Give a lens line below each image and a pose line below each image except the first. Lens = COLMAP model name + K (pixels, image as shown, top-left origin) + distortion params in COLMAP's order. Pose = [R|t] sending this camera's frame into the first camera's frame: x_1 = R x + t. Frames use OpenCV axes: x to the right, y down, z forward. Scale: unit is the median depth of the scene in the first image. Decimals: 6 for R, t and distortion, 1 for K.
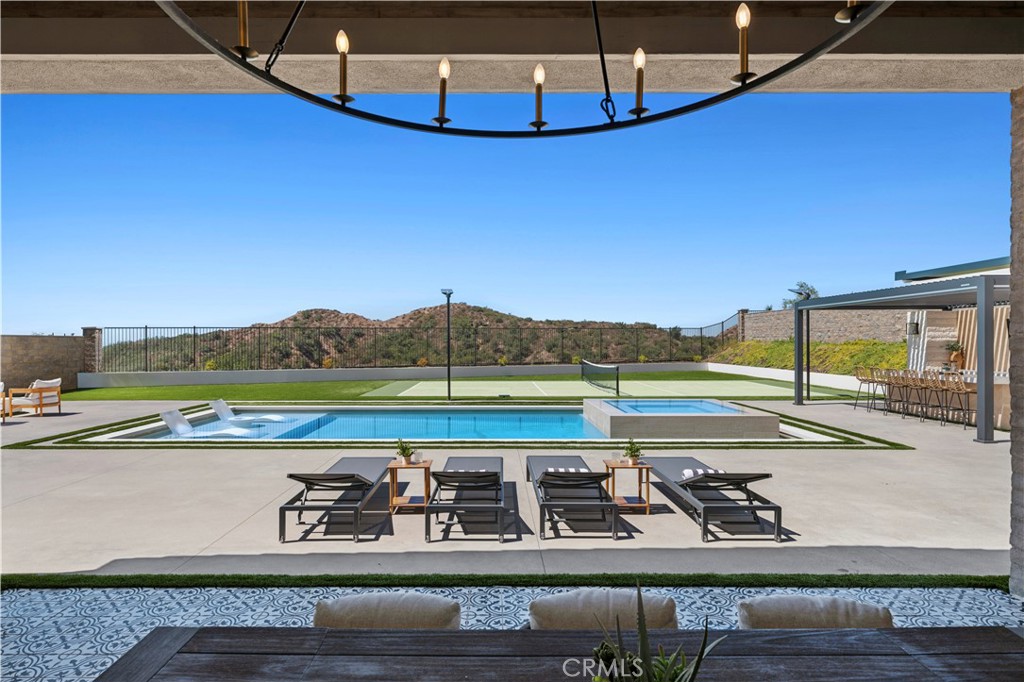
lens RADIAL K [[557.1, 0, 510.7], [0, 557.1, 341.7], [0, 0, 1]] dist [-0.000871, -0.000372]
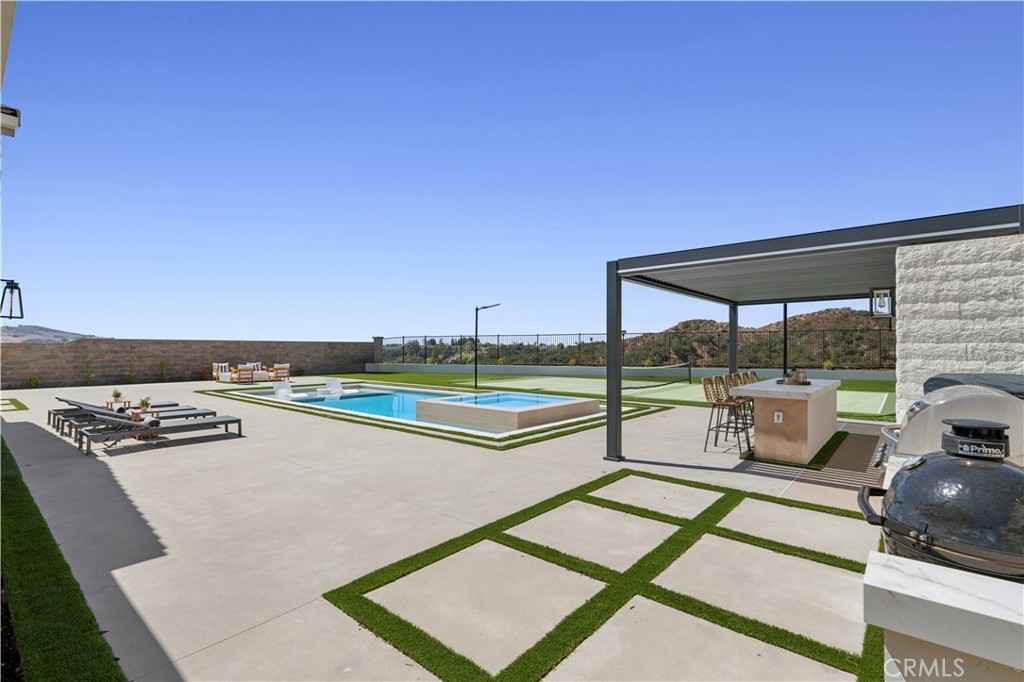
lens RADIAL K [[469.8, 0, 512.4], [0, 469.8, 344.3], [0, 0, 1]] dist [0.000044, 0.000129]
pose [[0.761749, -0.002082, -0.647869, 0.489306], [-0.002348, 0.999979, -0.005974, 0.003729], [0.647868, 0.006071, 0.761729, 0.149299]]
